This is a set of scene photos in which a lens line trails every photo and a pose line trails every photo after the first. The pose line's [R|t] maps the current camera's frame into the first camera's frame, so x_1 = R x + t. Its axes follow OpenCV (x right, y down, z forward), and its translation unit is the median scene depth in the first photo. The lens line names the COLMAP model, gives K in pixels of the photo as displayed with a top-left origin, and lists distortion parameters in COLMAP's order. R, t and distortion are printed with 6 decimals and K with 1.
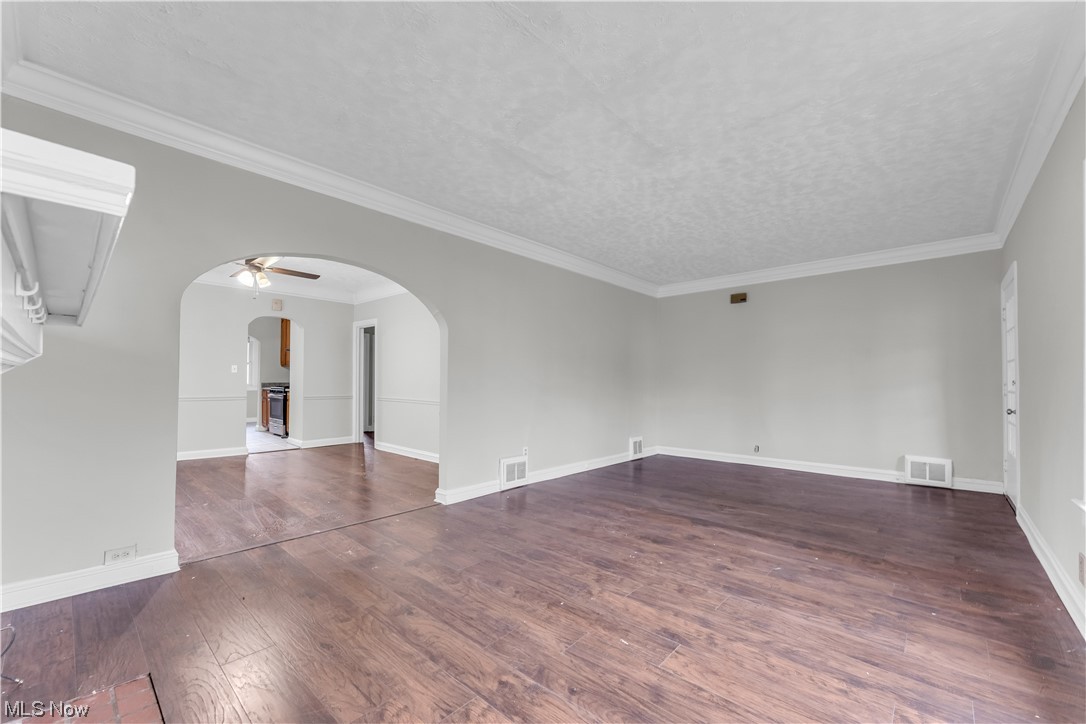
lens RADIAL K [[436.3, 0, 533.8], [0, 436.3, 375.9], [0, 0, 1]] dist [0.001004, -0.000320]
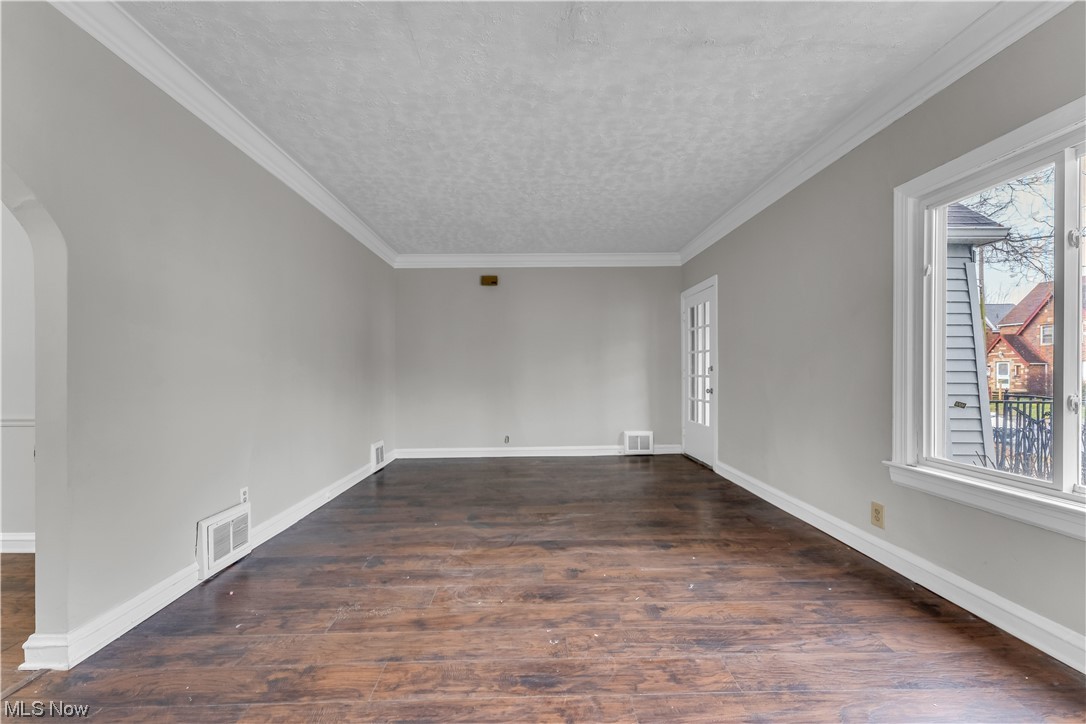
lens RADIAL K [[436.3, 0, 534.9], [0, 436.3, 372.0], [0, 0, 1]] dist [0.001004, -0.000320]
pose [[0.720940, -0.011659, 0.692899, -0.181442], [0.000879, 0.999873, 0.015910, 0.004339], [-0.692997, -0.010861, 0.720859, 0.428590]]
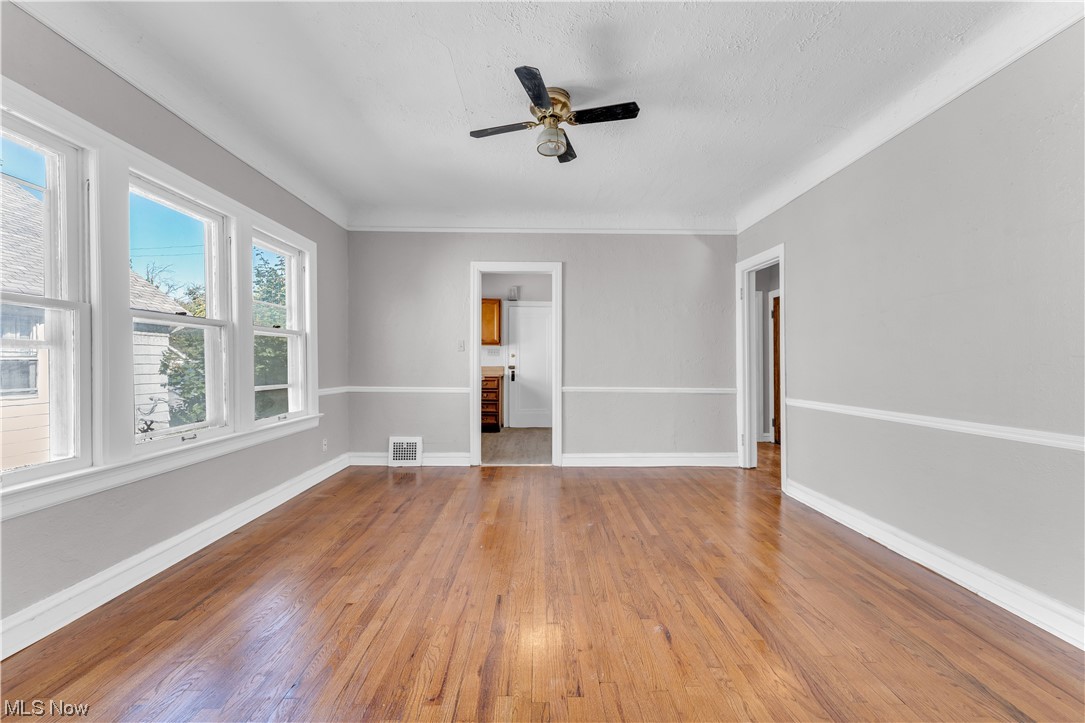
lens RADIAL K [[437.2, 0, 543.2], [0, 437.2, 364.2], [0, 0, 1]] dist [0.001675, -0.000708]
pose [[0.686744, -0.007924, -0.726856, -0.352092], [0.013557, 0.999906, 0.001908, 0.017370], [0.726773, -0.011164, 0.686787, 0.855250]]
